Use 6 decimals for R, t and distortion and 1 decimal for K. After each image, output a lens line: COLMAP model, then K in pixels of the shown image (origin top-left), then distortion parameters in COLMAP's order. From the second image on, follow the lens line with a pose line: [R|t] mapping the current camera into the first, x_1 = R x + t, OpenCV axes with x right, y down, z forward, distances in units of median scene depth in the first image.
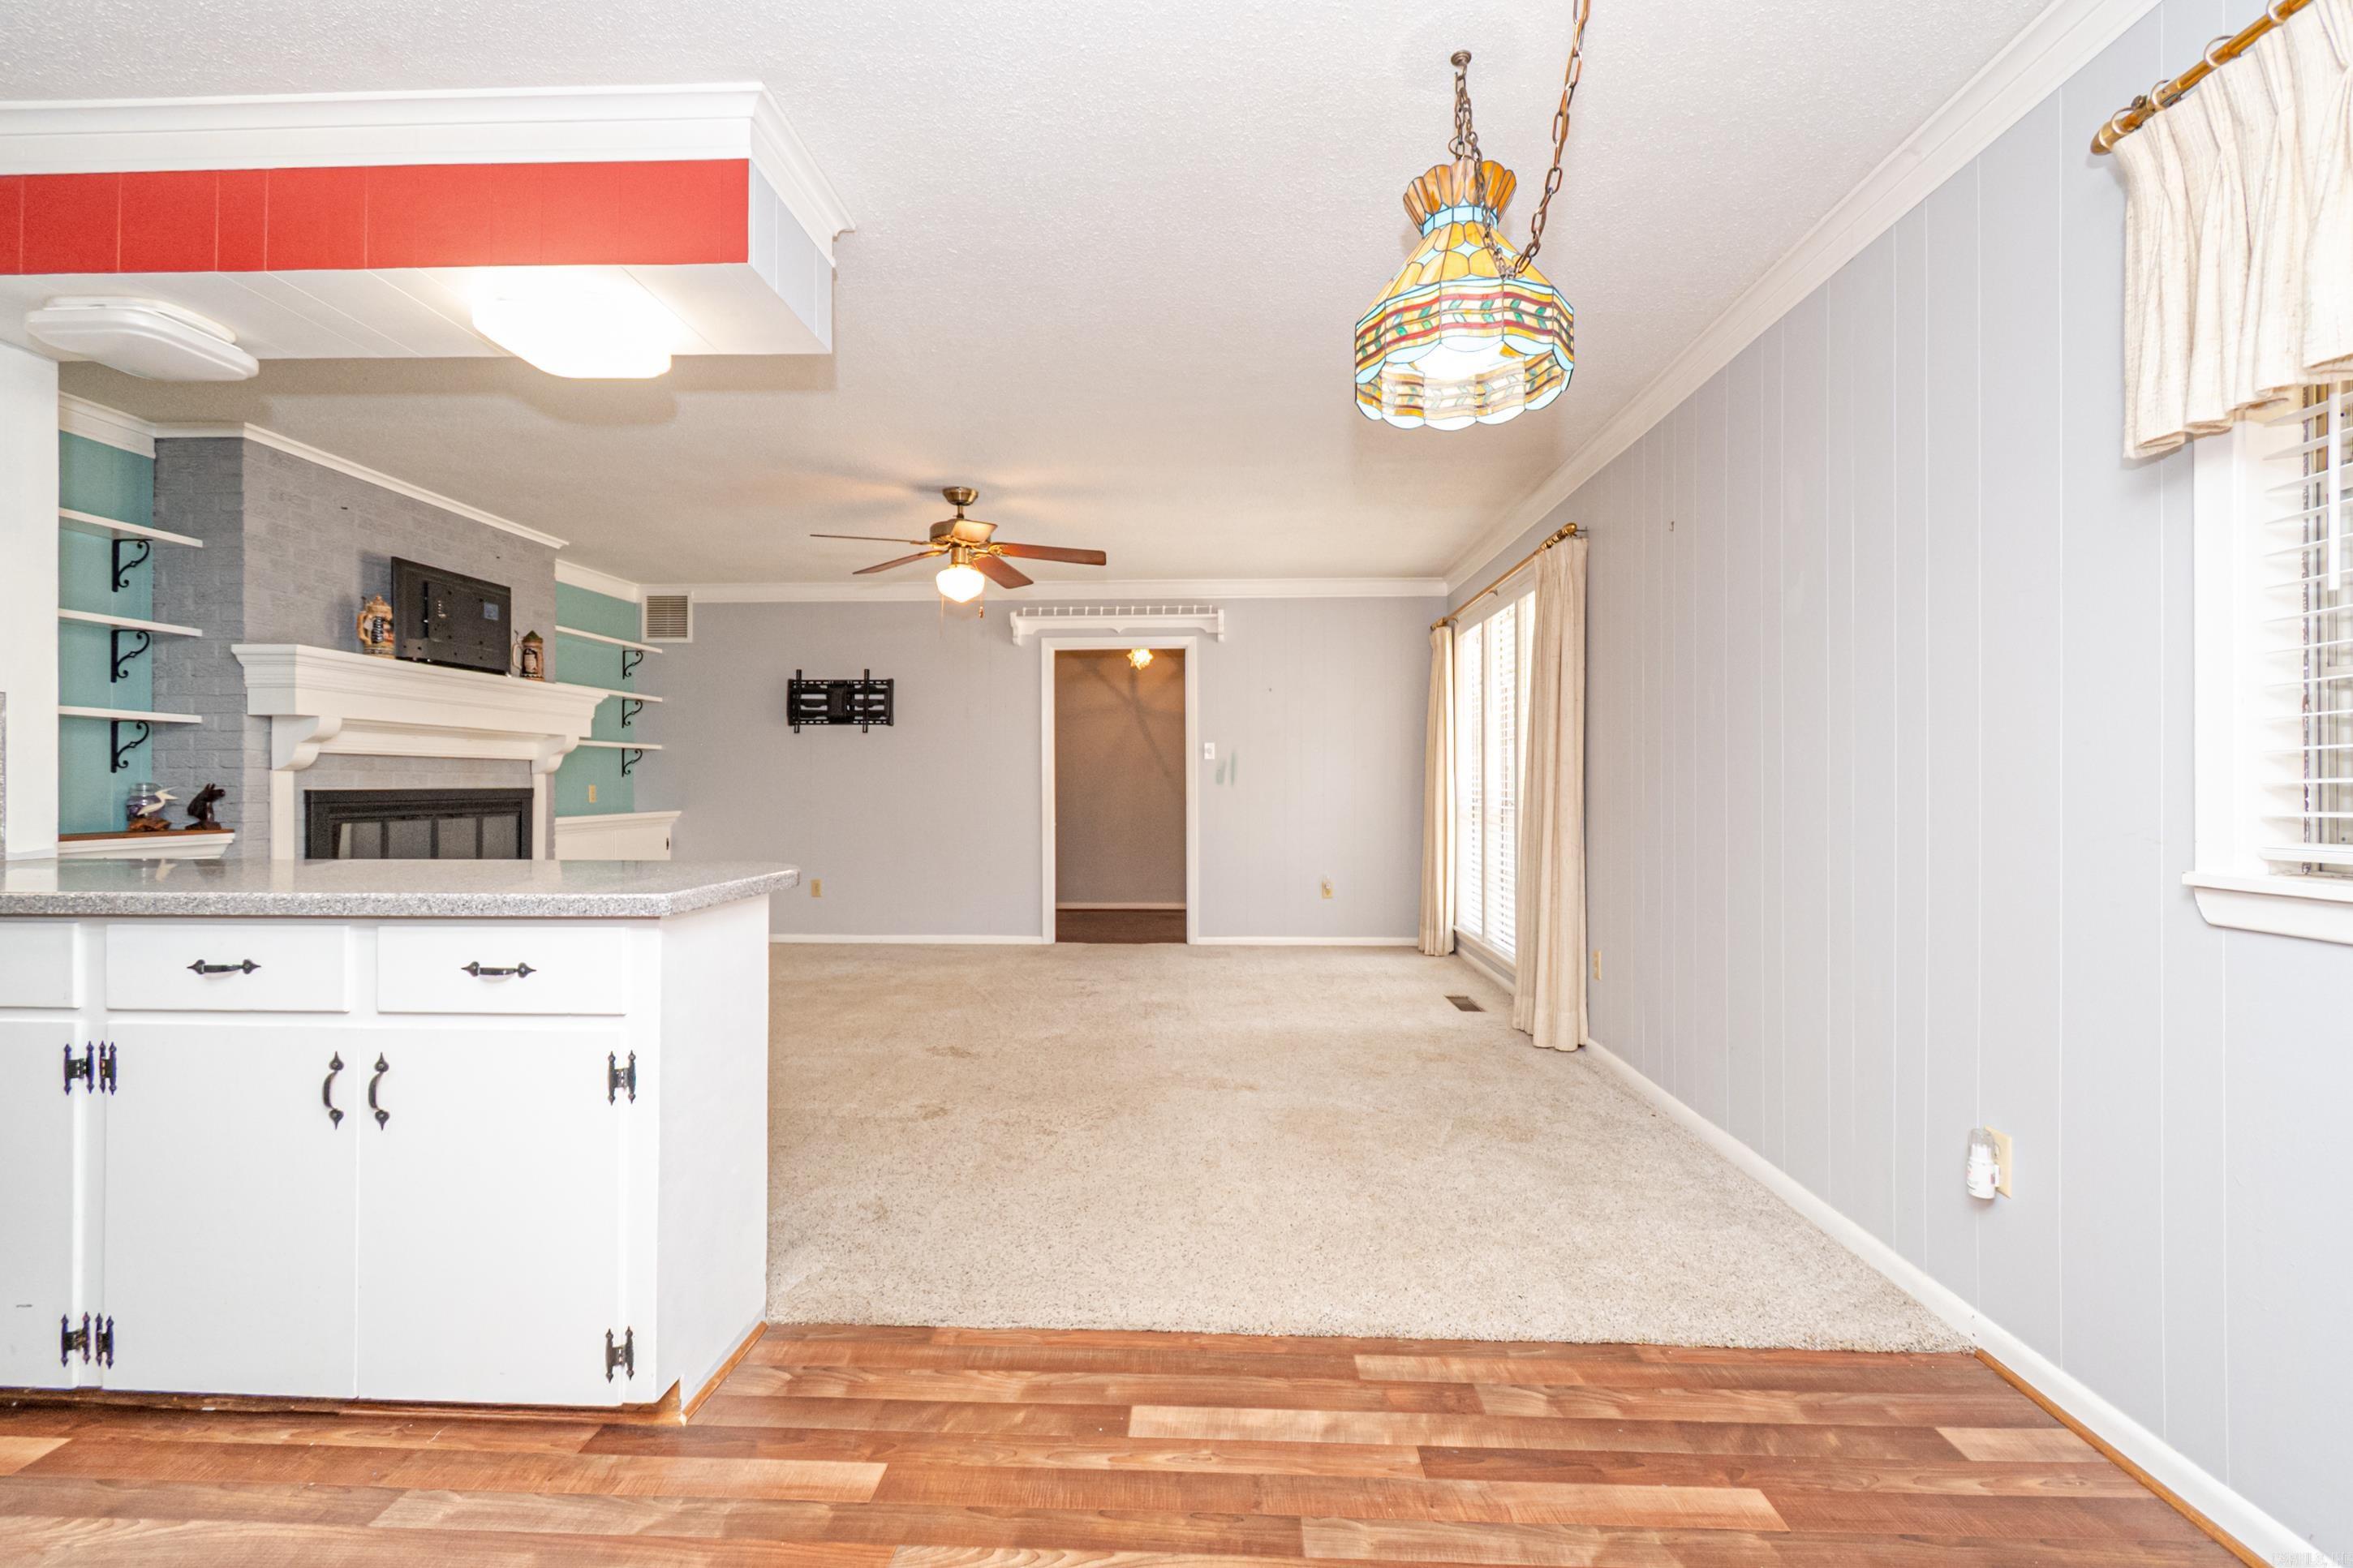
lens RADIAL K [[1043.3, 0, 1177.9], [0, 1043.3, 781.0], [0, 0, 1]] dist [0.005898, -0.003923]
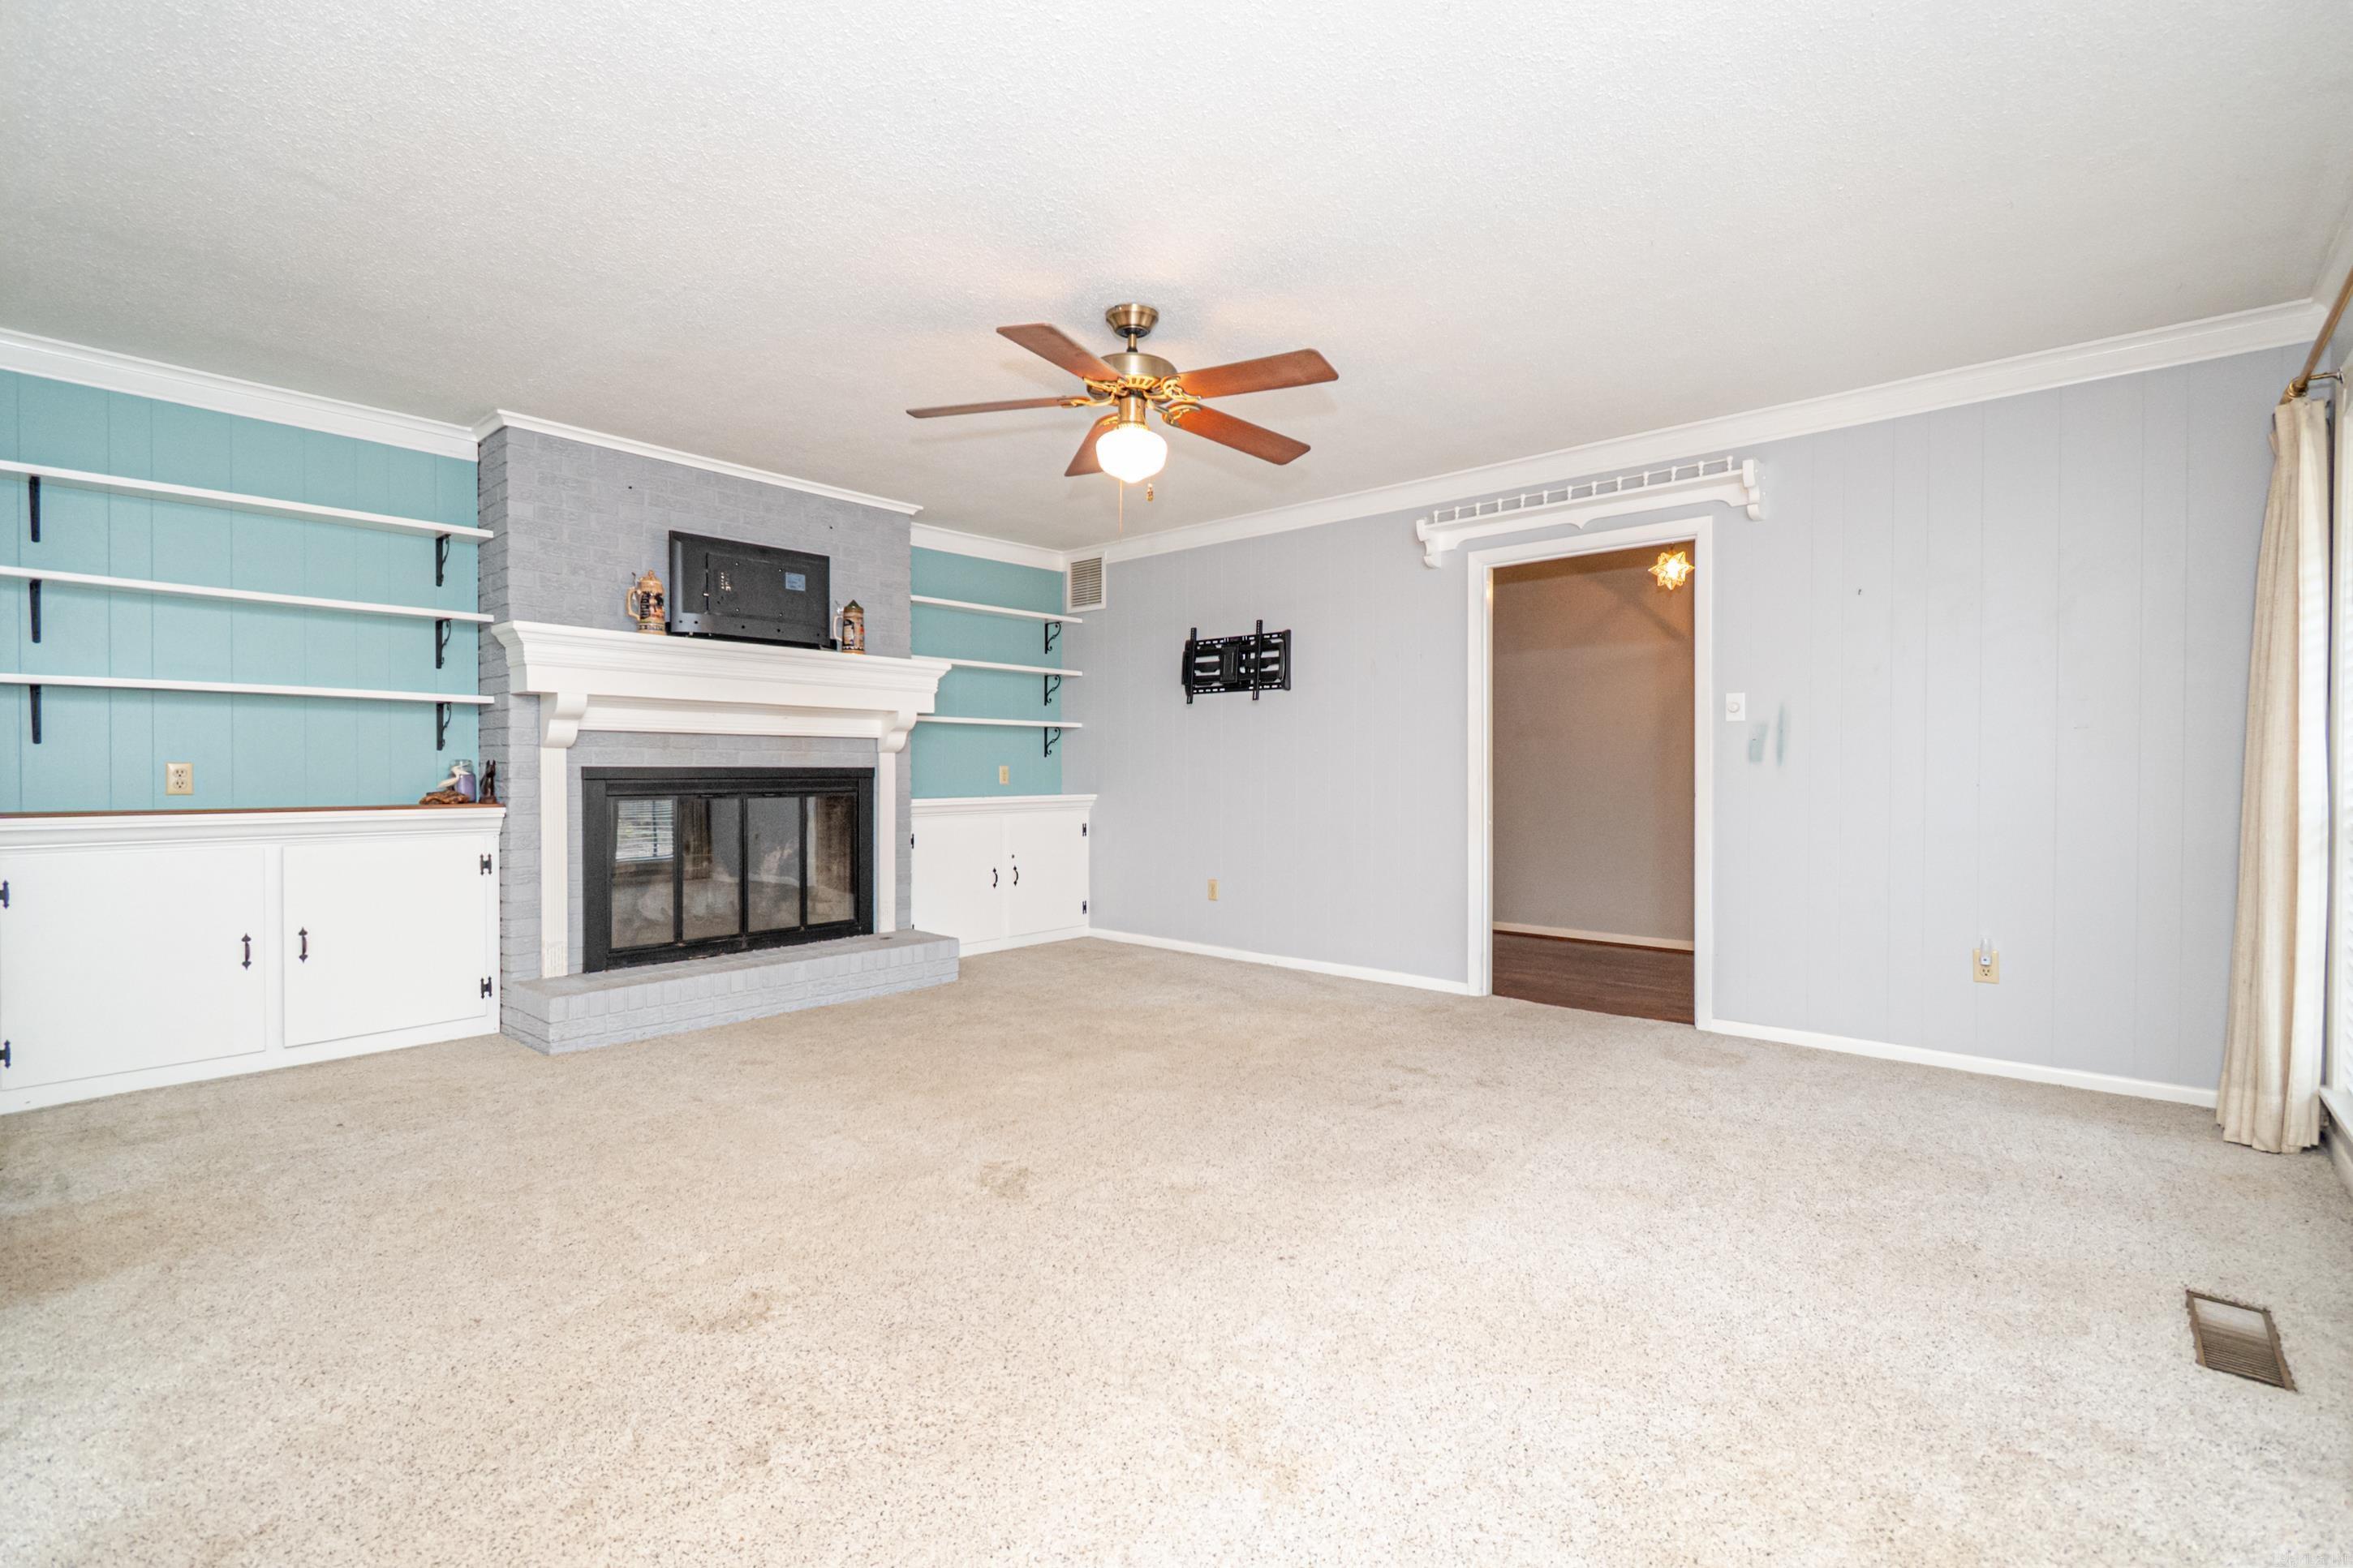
lens RADIAL K [[1043.3, 0, 1177.9], [0, 1043.3, 781.0], [0, 0, 1]] dist [0.005898, -0.003923]
pose [[0.779038, 0.008534, -0.626919, 0.202898], [-0.000470, 0.999915, 0.013028, 0.006897], [0.626977, -0.009855, 0.778975, 0.446440]]
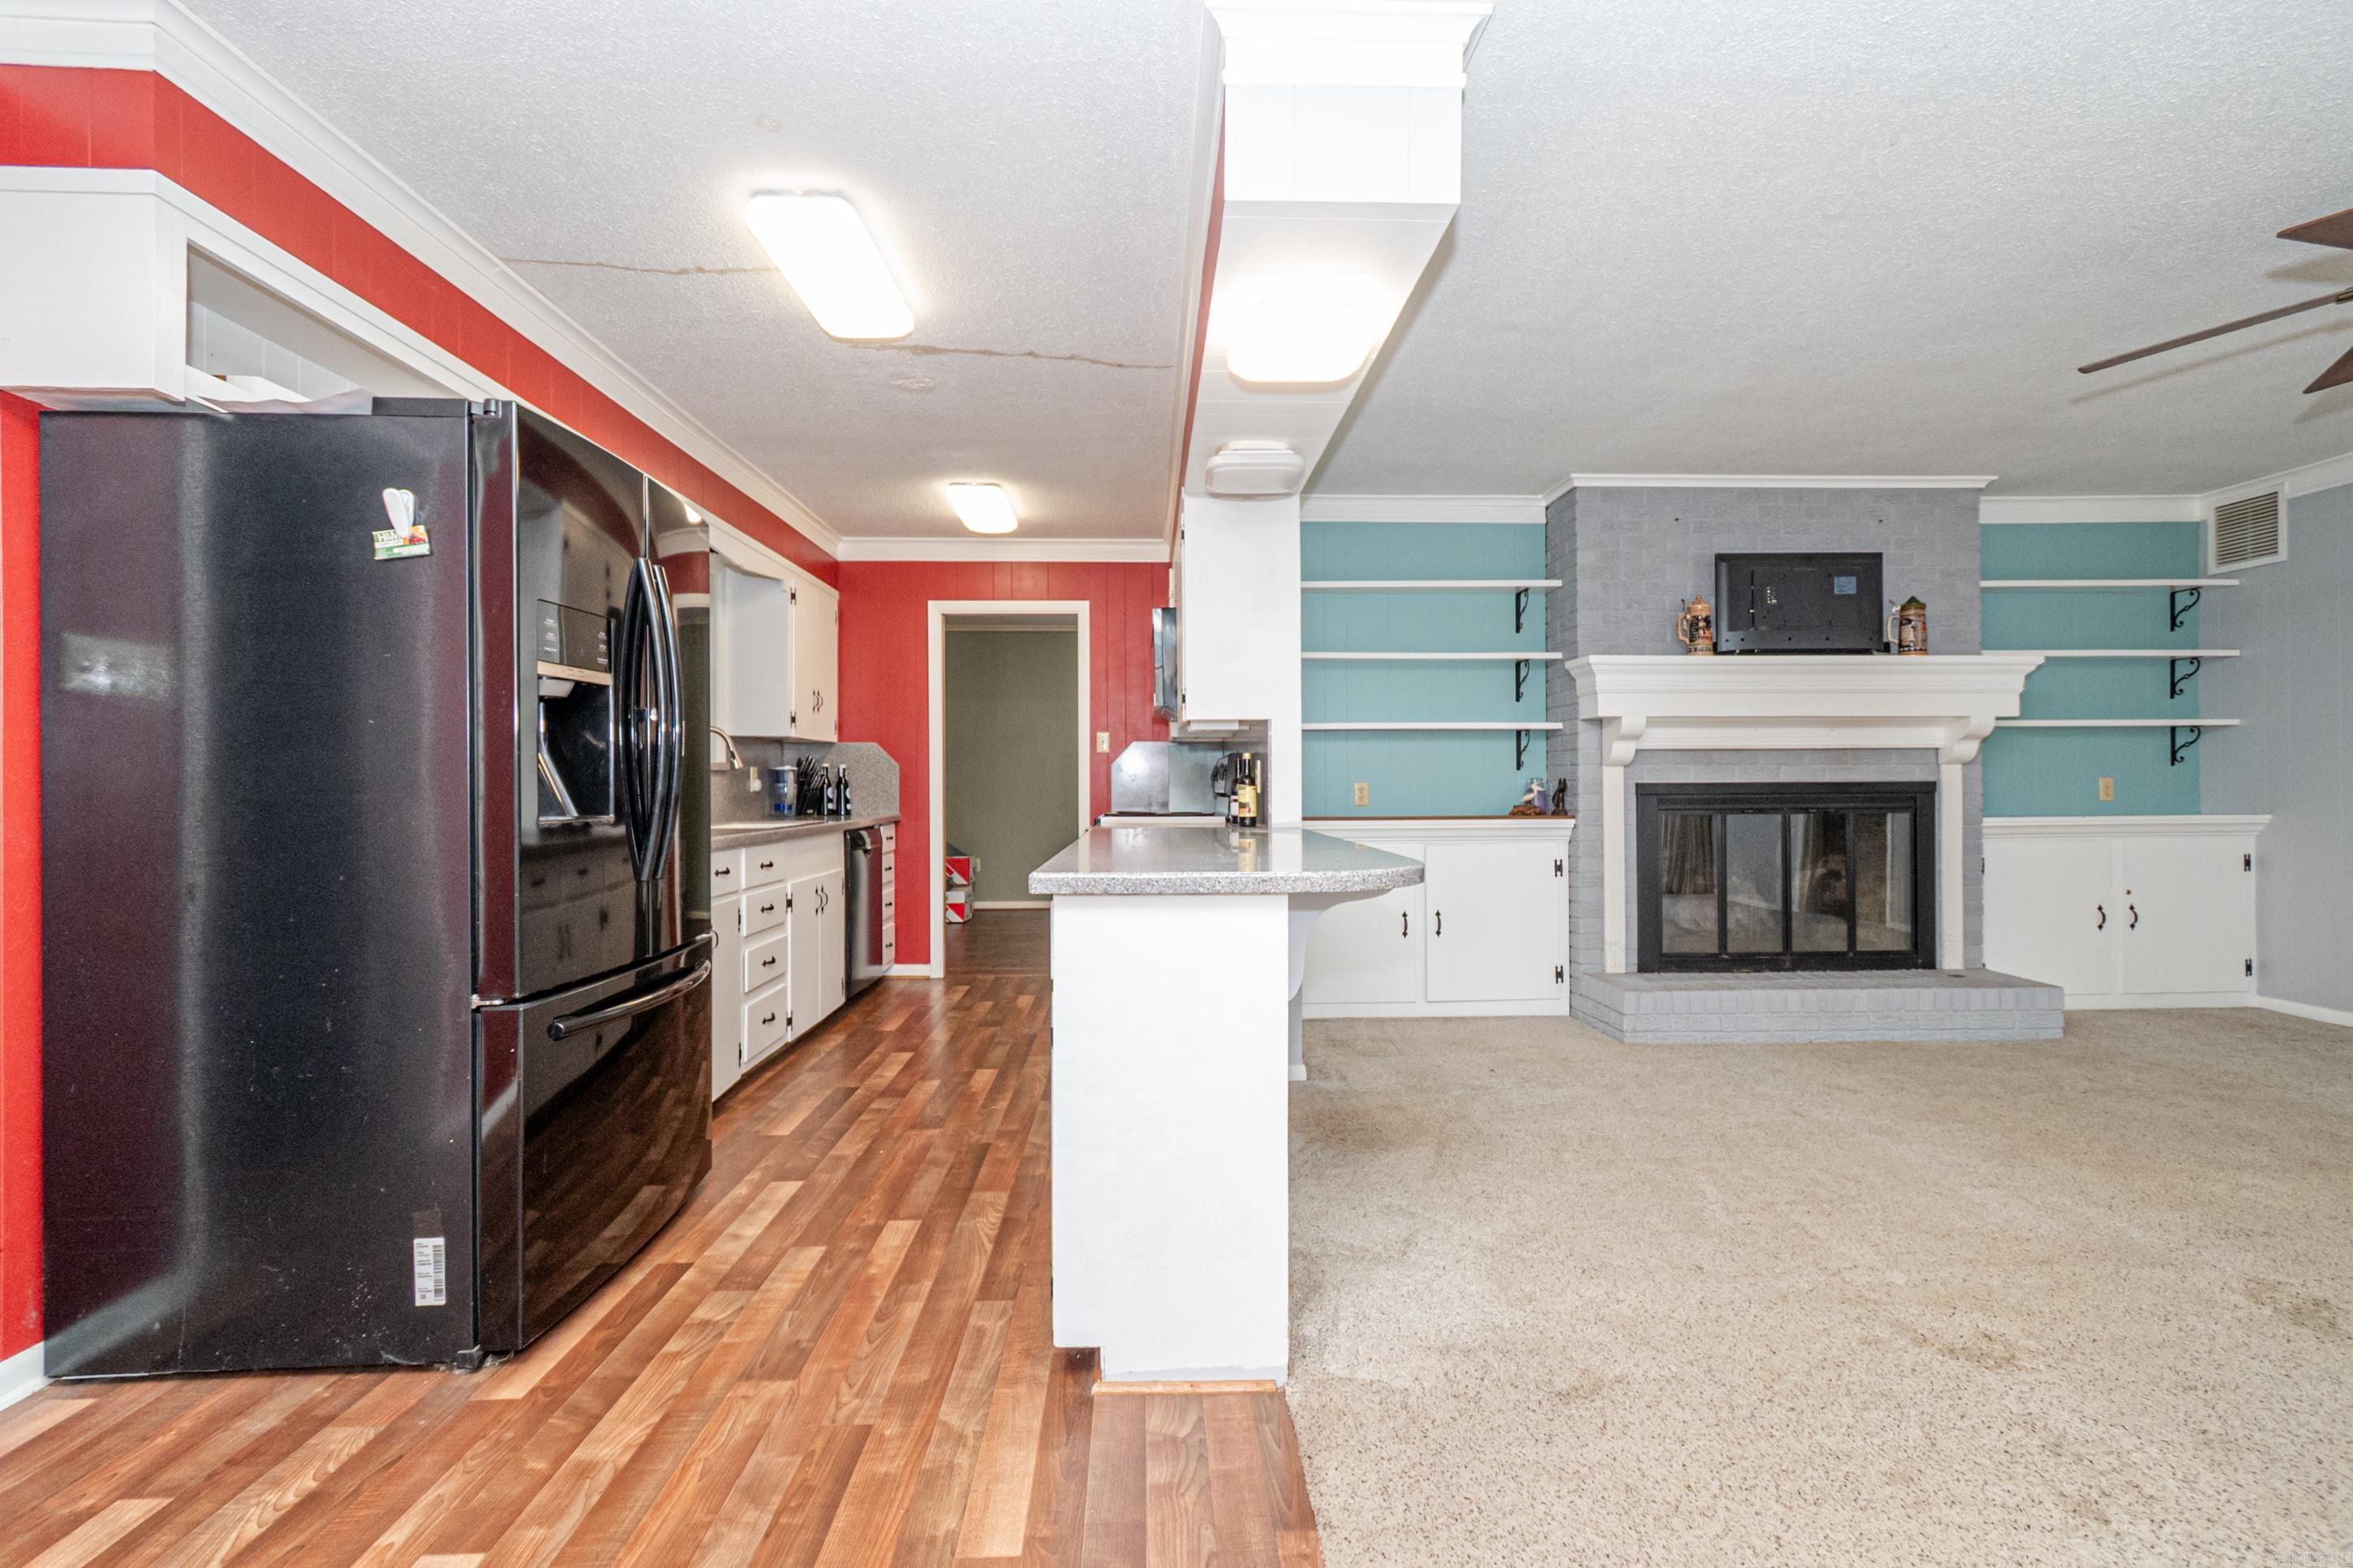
lens RADIAL K [[1043.3, 0, 1177.9], [0, 1043.3, 781.0], [0, 0, 1]] dist [0.005898, -0.003923]
pose [[0.073901, -0.004409, -0.997256, 0.188214], [0.007952, 0.999961, -0.003832, 0.005225], [0.997234, -0.007647, 0.073934, 0.337016]]
